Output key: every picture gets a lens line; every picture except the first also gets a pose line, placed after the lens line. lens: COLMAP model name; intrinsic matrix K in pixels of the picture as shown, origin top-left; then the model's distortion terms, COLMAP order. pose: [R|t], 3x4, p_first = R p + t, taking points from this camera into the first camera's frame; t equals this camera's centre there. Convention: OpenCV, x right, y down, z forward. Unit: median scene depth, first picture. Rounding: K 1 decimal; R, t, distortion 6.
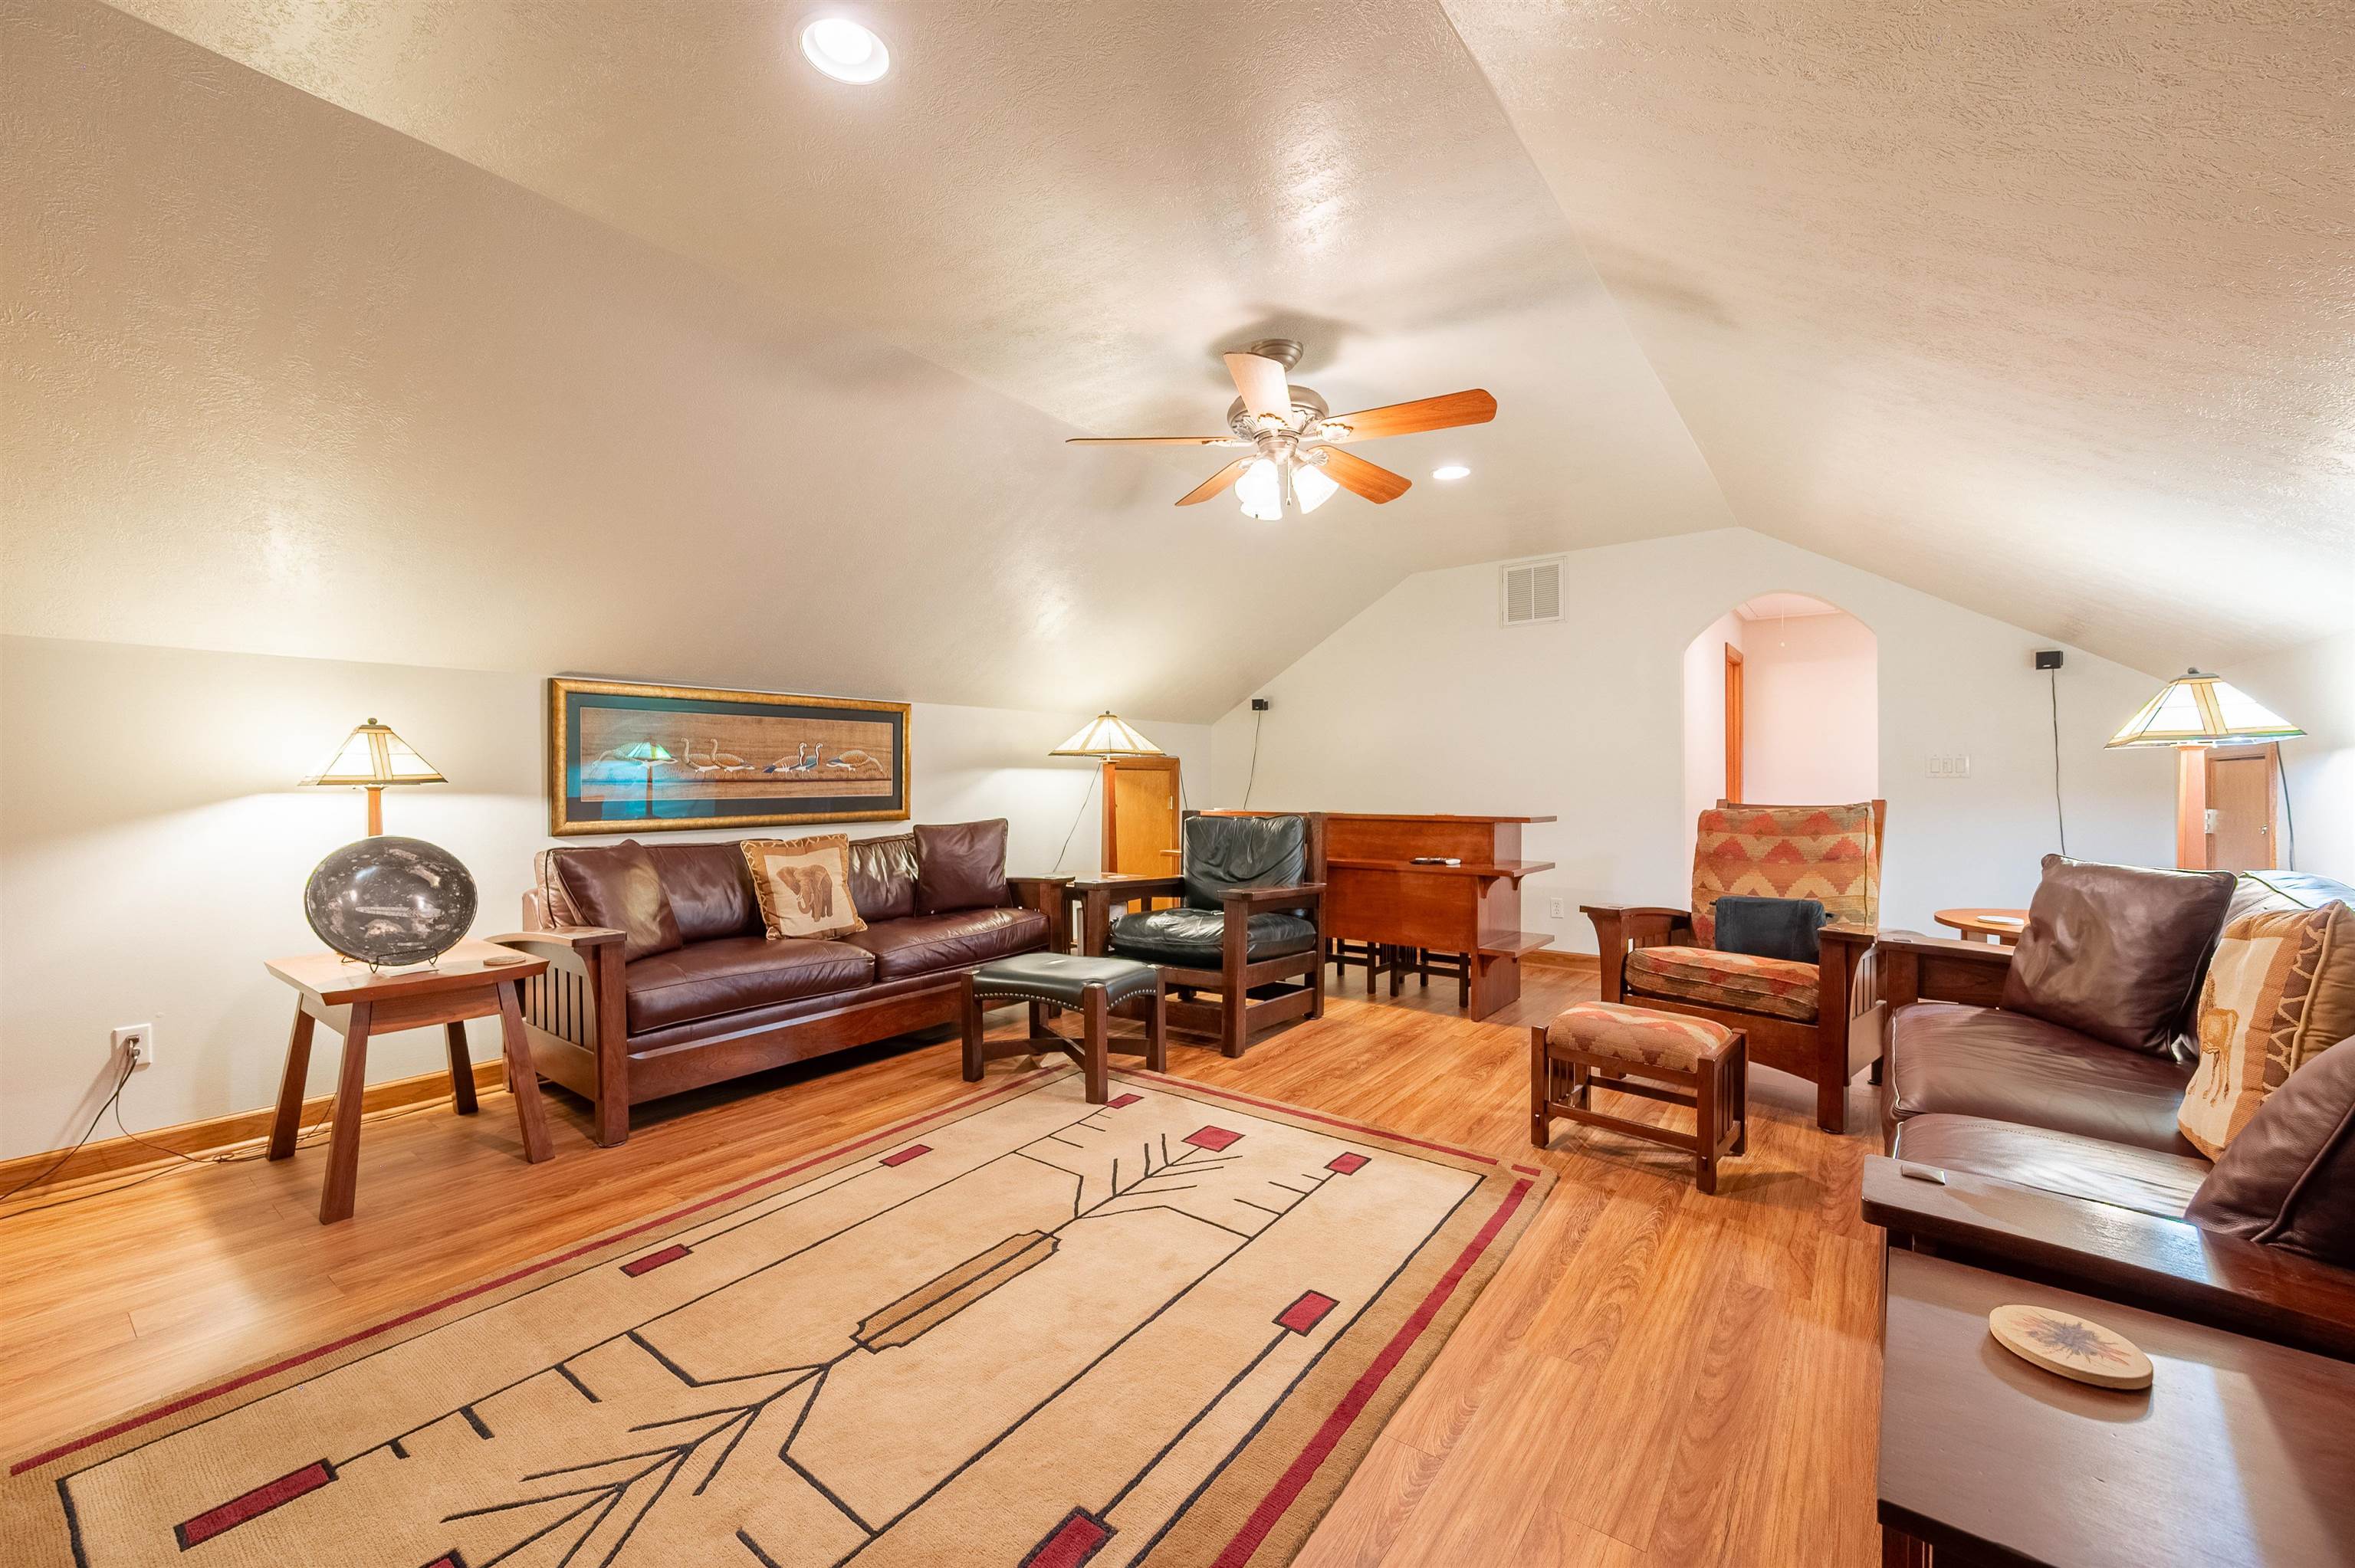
lens RADIAL K [[935.2, 0, 1181.6], [0, 935.2, 790.4], [0, 0, 1]] dist [-0.000348, 0.000788]
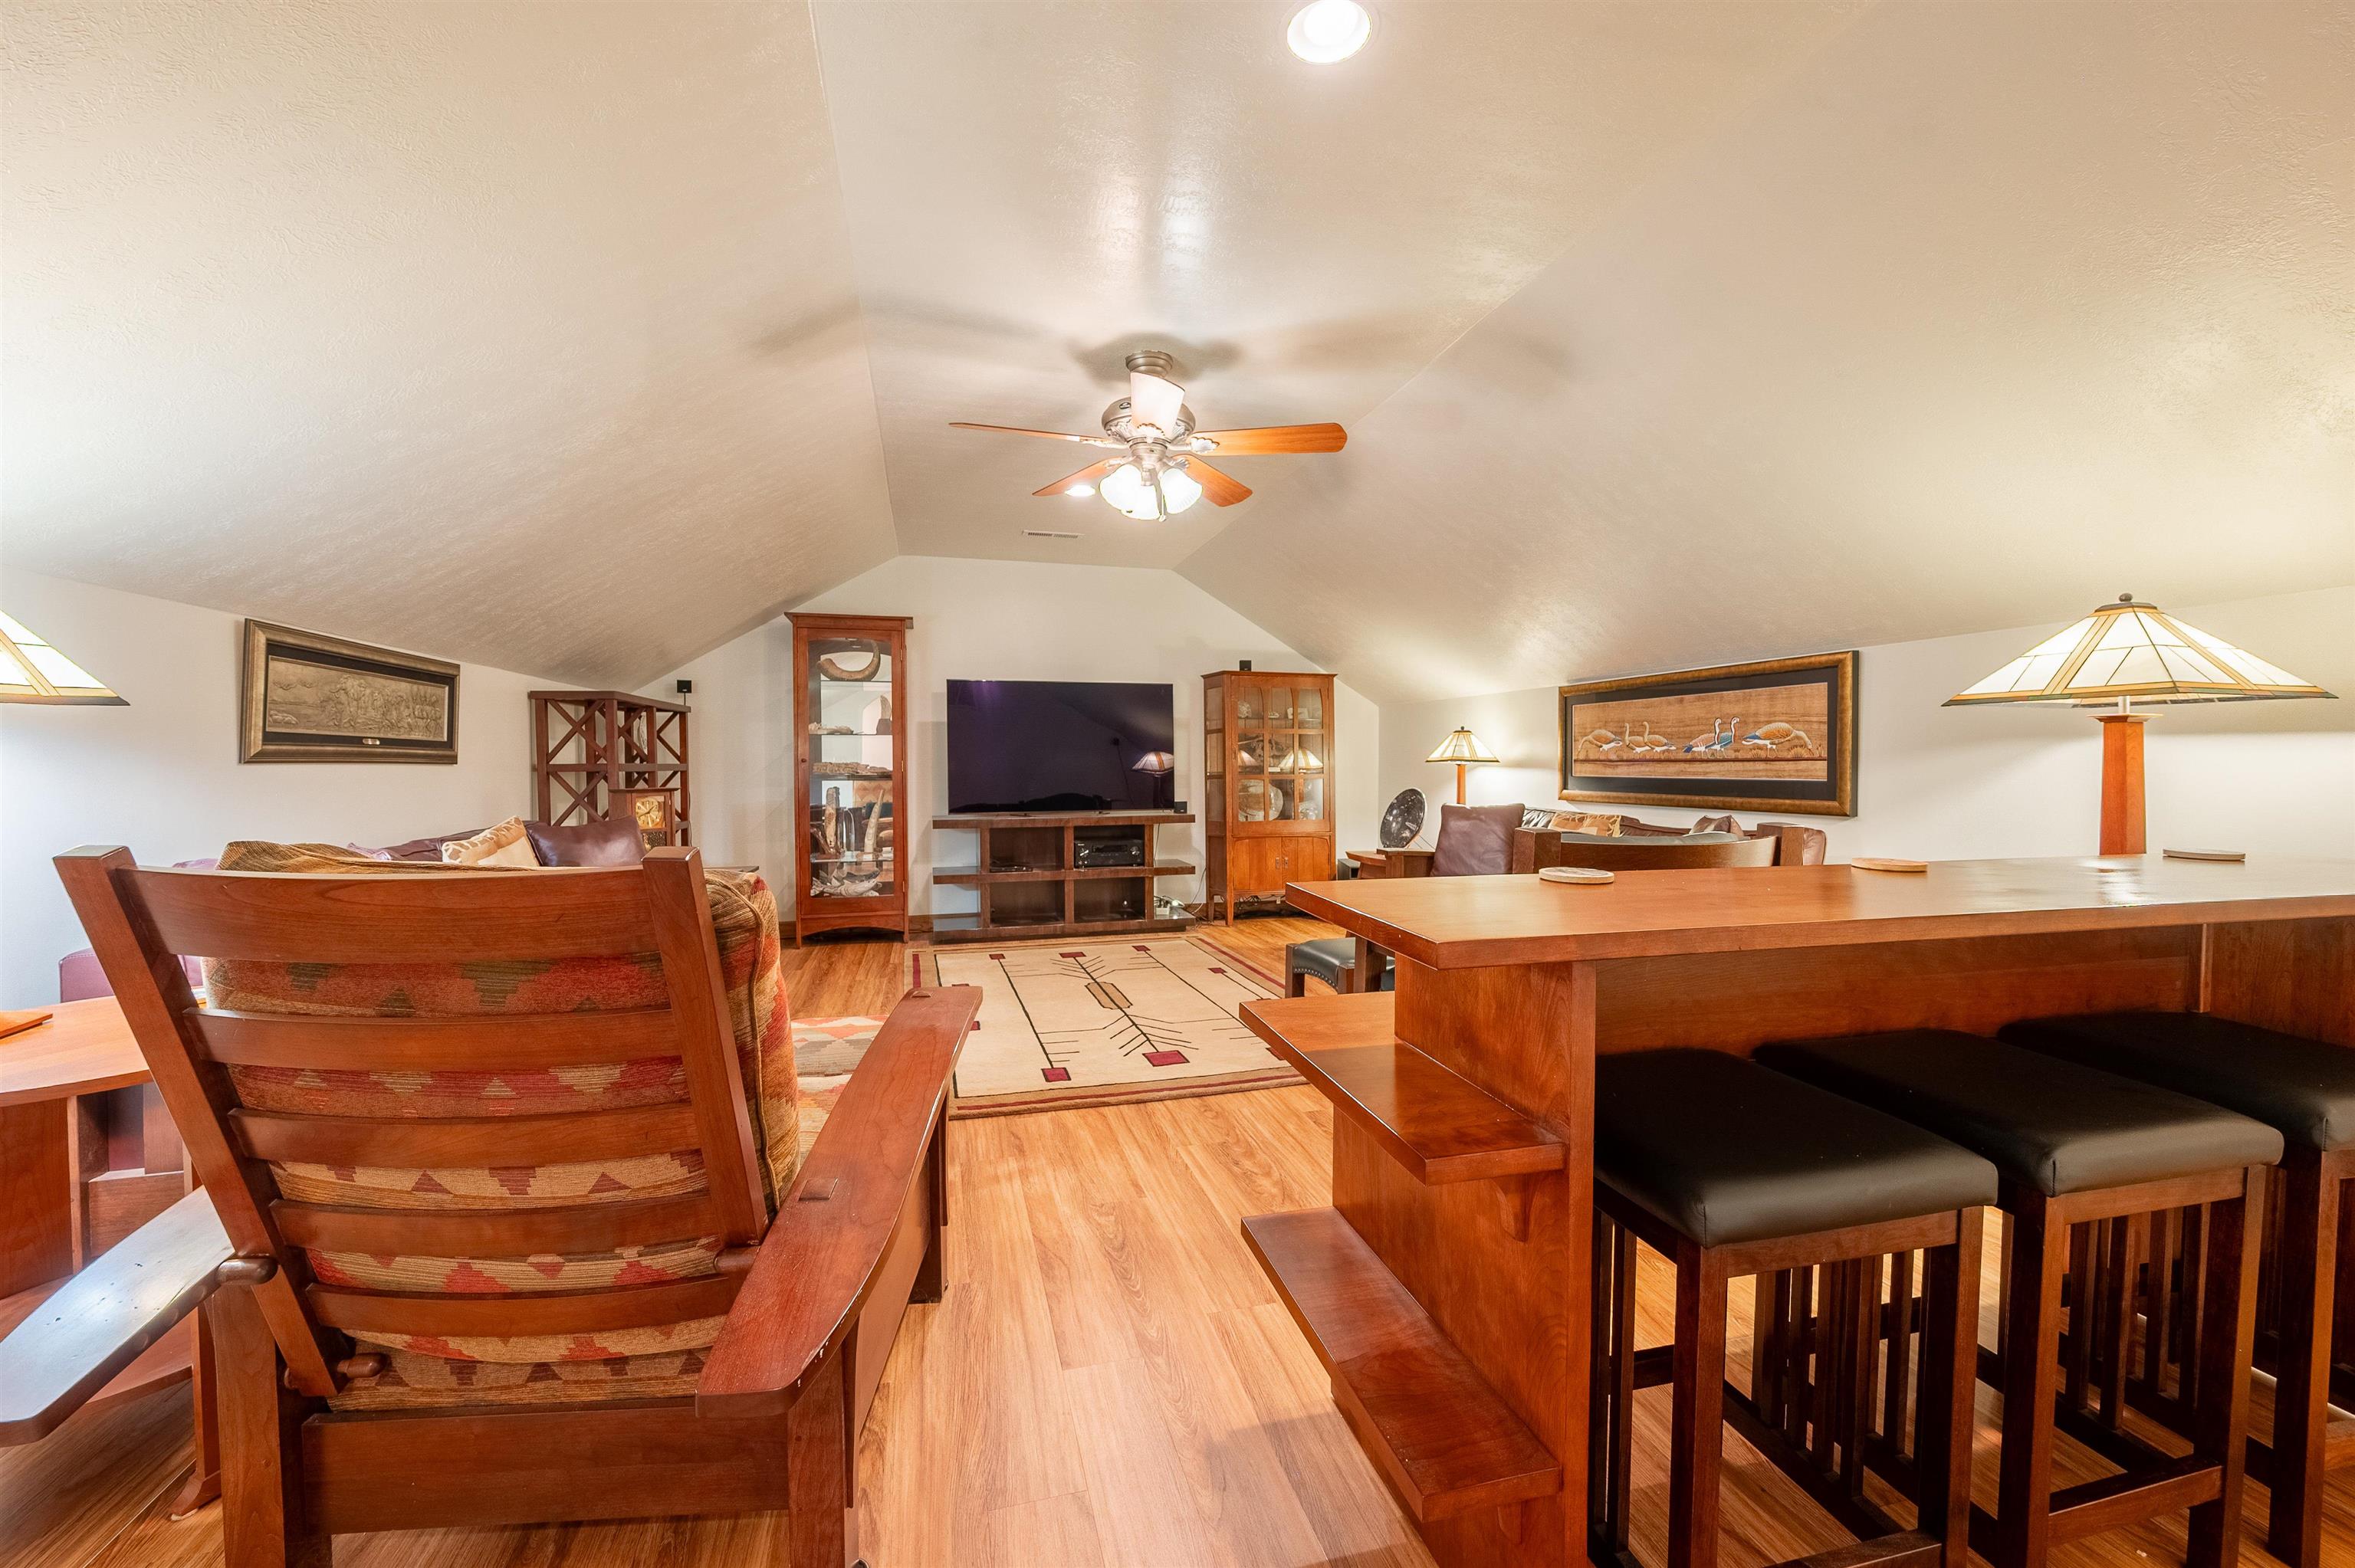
lens RADIAL K [[935.2, 0, 1178.6], [0, 935.2, 787.5], [0, 0, 1]] dist [-0.000348, 0.000788]
pose [[-0.620490, 0.025752, -0.783791, 0.652153], [-0.007330, 0.999227, 0.038633, -0.016093], [0.784180, 0.029716, -0.619821, 1.187529]]
